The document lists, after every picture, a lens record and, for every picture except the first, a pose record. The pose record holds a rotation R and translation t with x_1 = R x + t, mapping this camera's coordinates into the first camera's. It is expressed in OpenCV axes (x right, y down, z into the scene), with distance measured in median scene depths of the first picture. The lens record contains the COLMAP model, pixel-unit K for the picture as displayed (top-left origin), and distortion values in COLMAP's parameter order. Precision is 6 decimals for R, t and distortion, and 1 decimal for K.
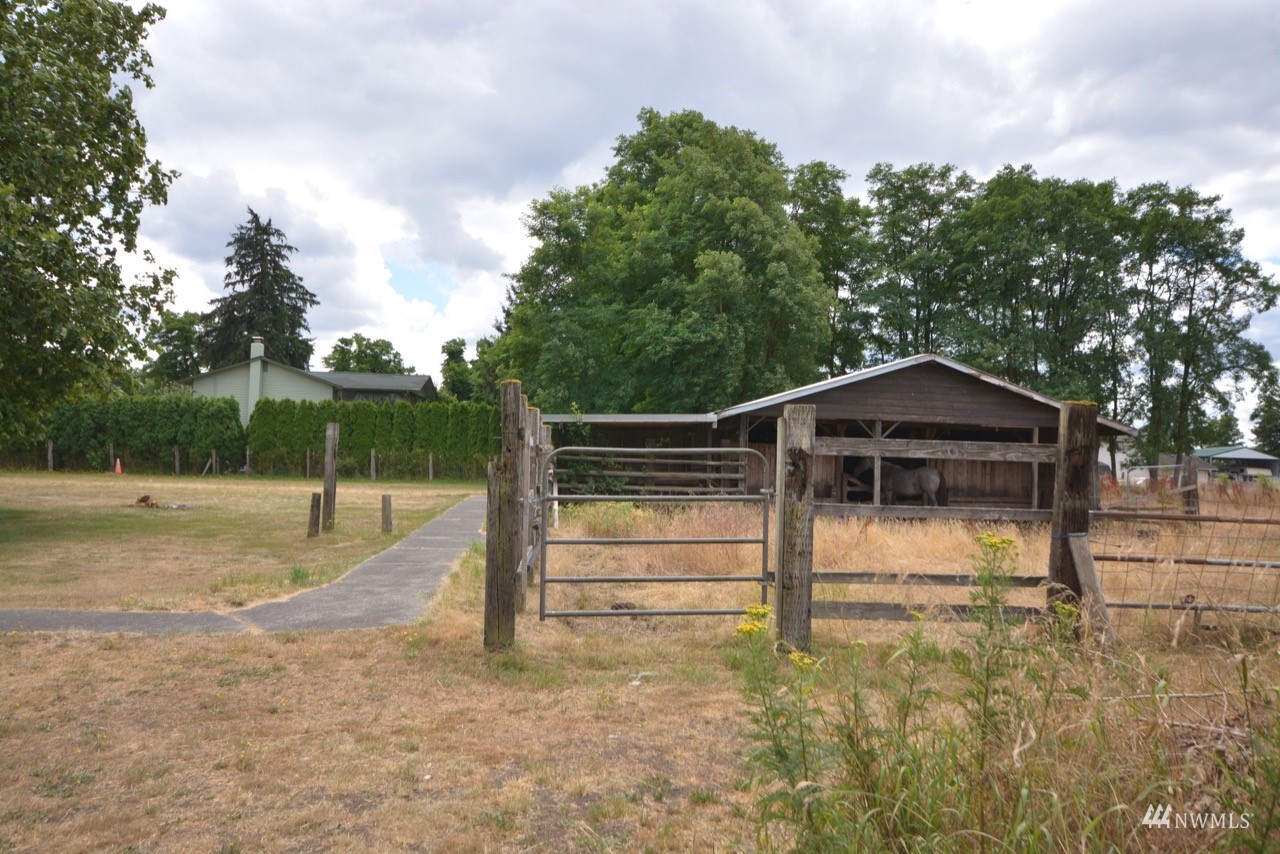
lens RADIAL K [[1002.5, 0, 602.0], [0, 1002.5, 424.3], [0, 0, 1]] dist [0.072800, 0.003109]
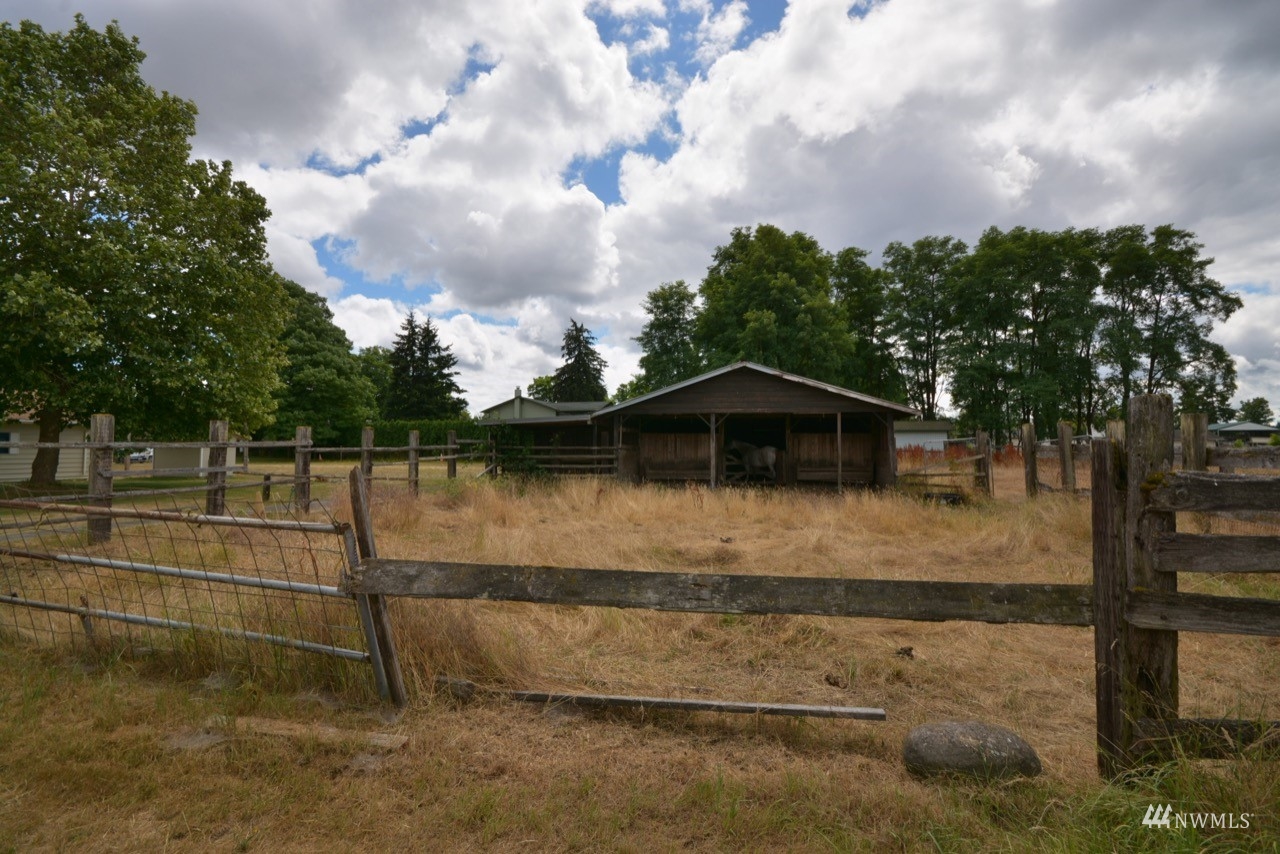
lens RADIAL K [[556.8, 0, 640.0], [0, 556.8, 427.0], [0, 0, 1]] dist [0.015734, -0.009201]
pose [[0.948416, -0.041880, -0.314250, 0.168751], [0.040565, 0.999119, -0.010724, 0.007650], [0.314423, -0.002577, 0.949280, 0.102765]]
